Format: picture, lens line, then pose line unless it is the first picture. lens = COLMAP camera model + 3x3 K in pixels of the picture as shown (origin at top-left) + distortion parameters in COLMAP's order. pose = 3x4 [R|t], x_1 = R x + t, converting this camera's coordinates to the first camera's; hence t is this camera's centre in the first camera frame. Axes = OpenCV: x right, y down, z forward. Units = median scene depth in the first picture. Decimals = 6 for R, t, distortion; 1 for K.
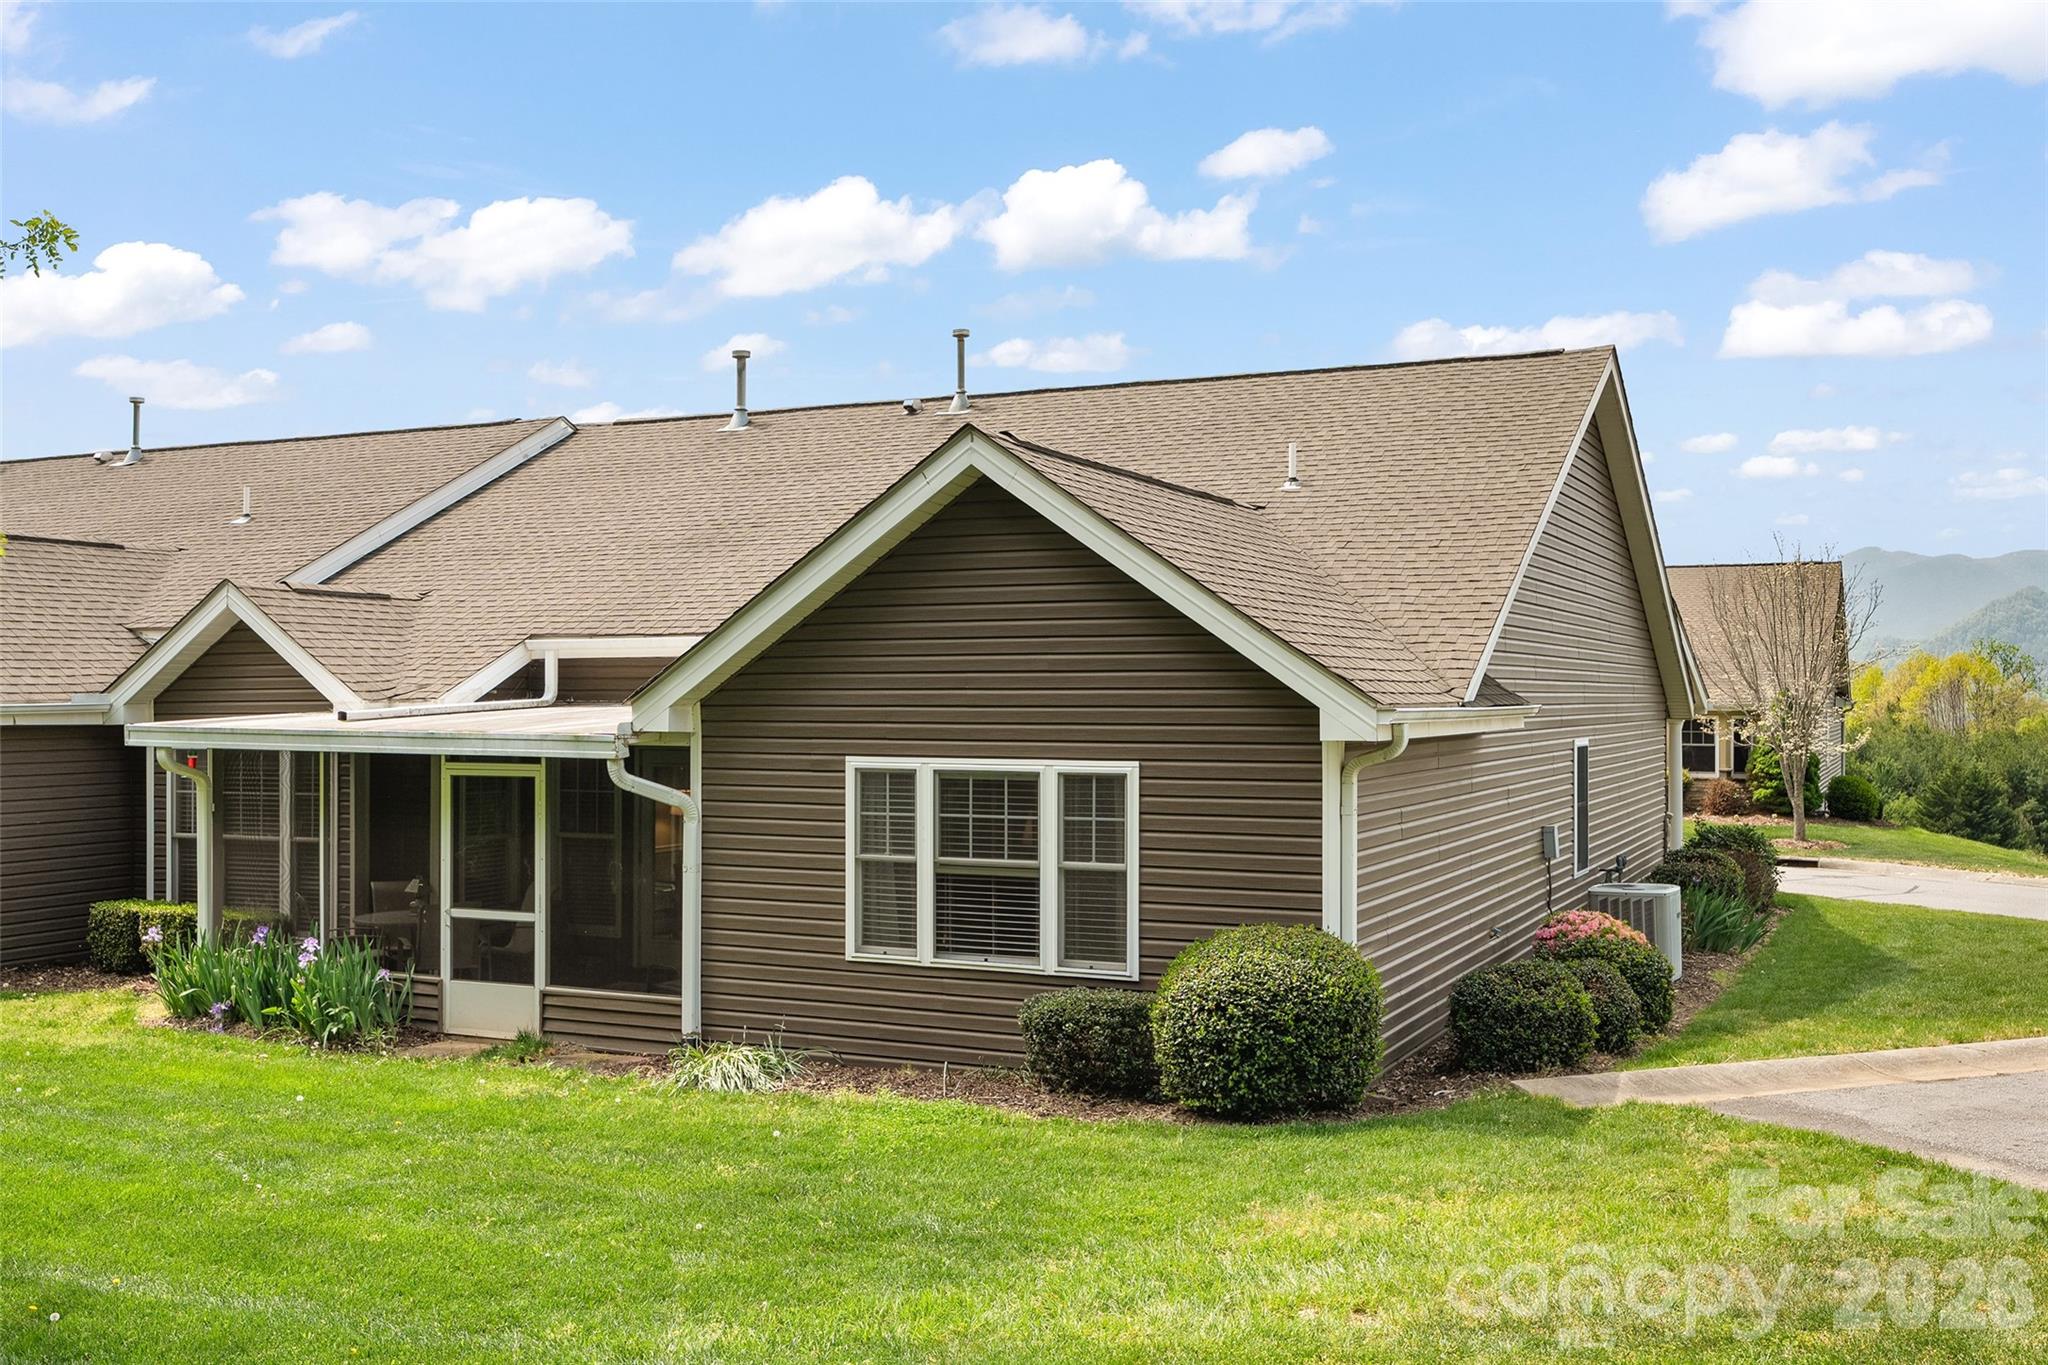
lens RADIAL K [[1914.6, 0, 1022.3], [0, 1914.6, 680.6], [0, 0, 1]] dist [0.012707, 0.000000]
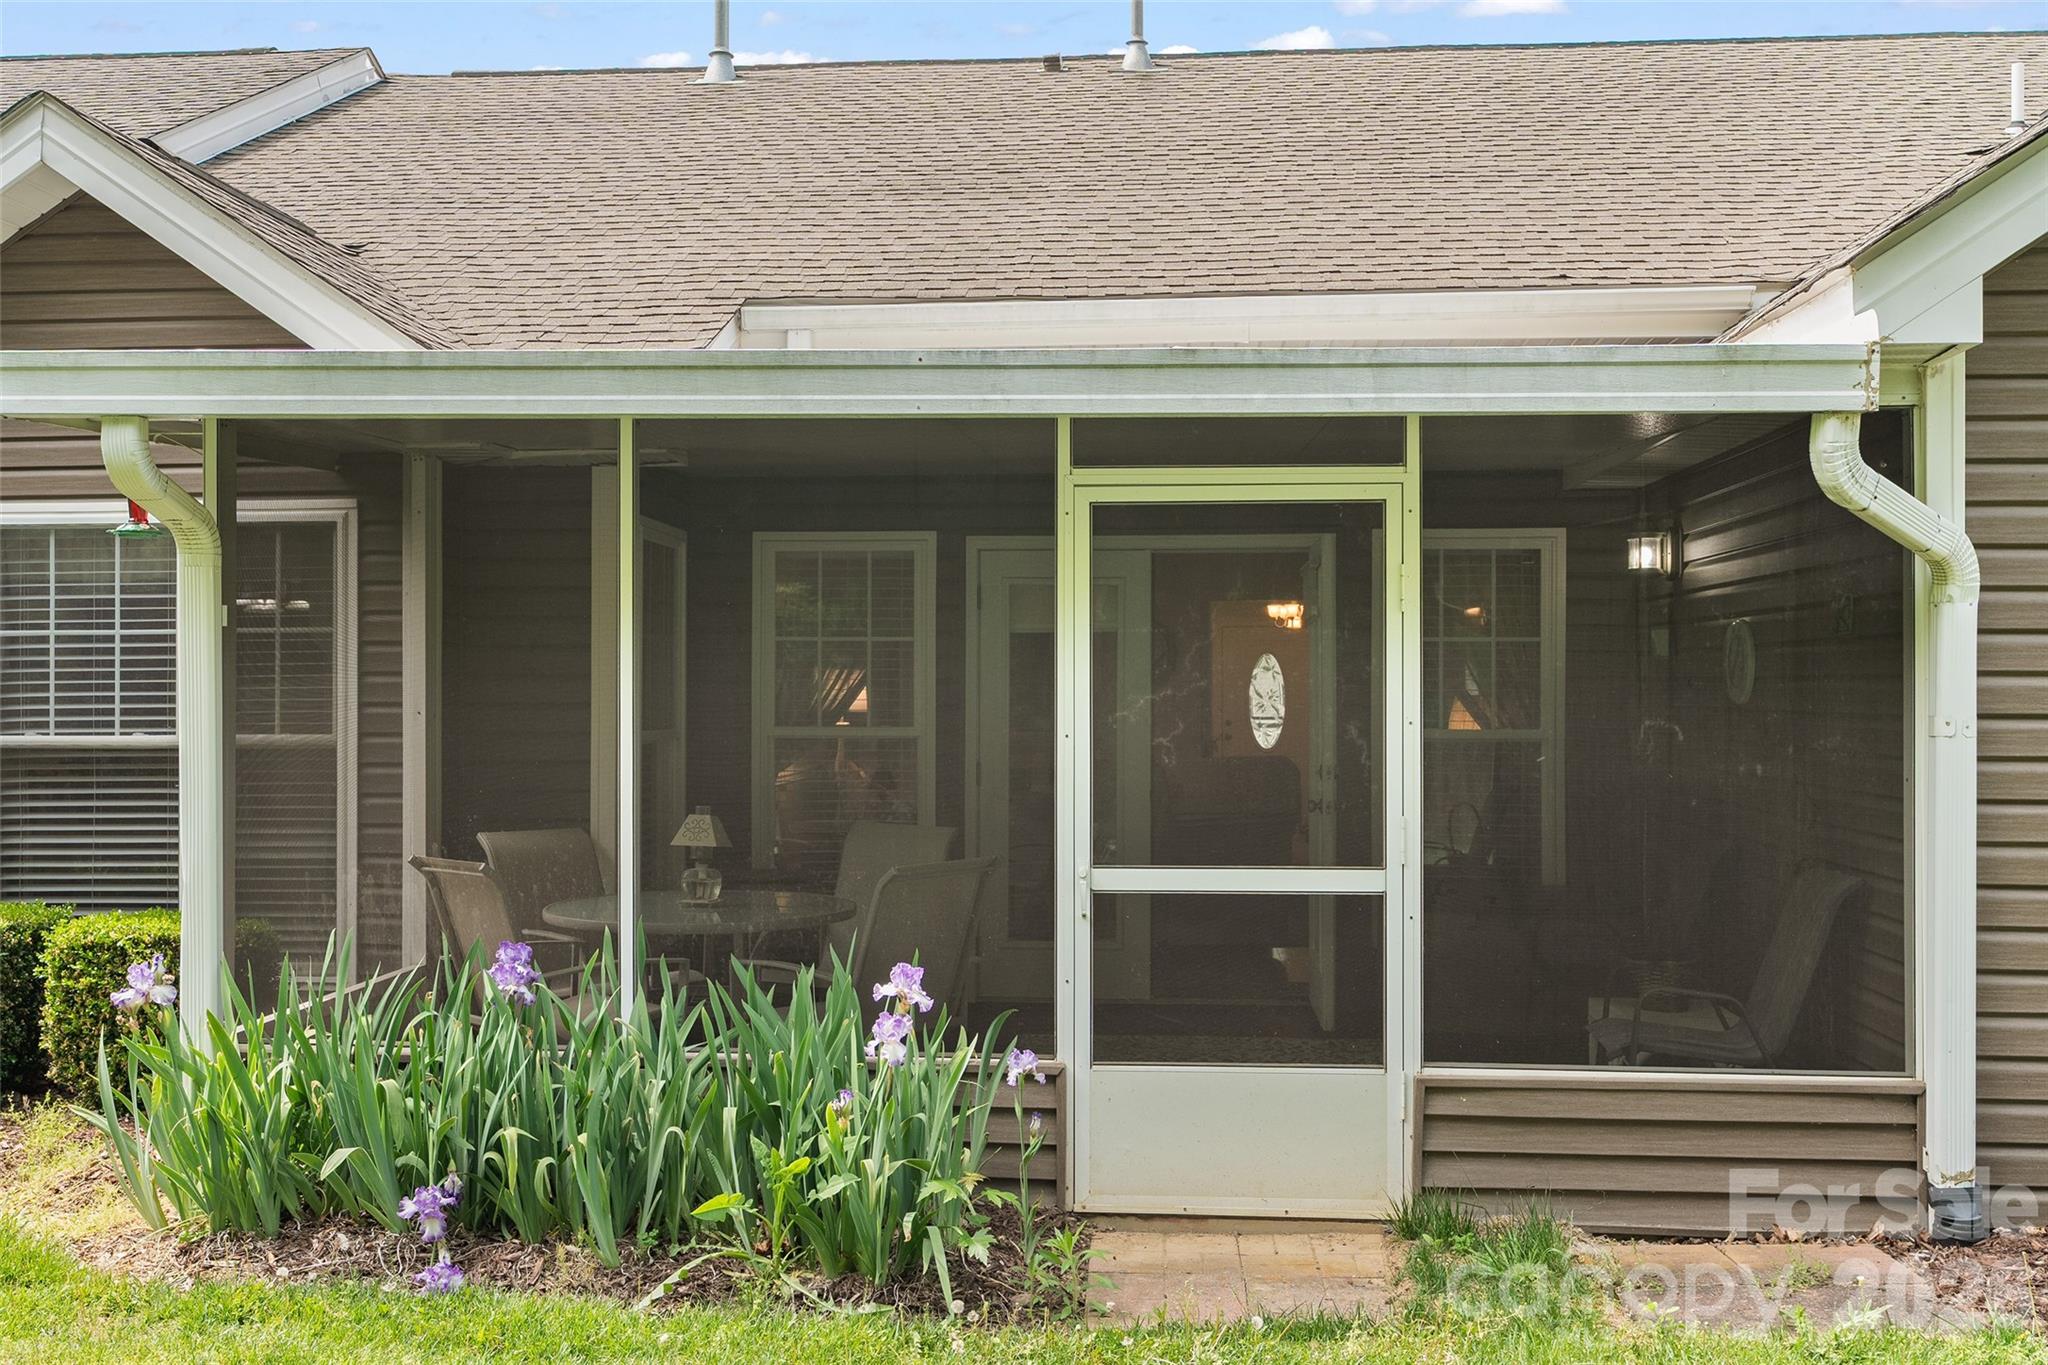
lens RADIAL K [[1914.6, 0, 1028.8], [0, 1914.6, 690.4], [0, 0, 1]] dist [0.012707, 0.000000]
pose [[0.936406, -0.001851, 0.350914, -0.437802], [-0.002293, 0.999932, 0.011393, 0.080908], [-0.350912, -0.011473, 0.936338, 0.664478]]
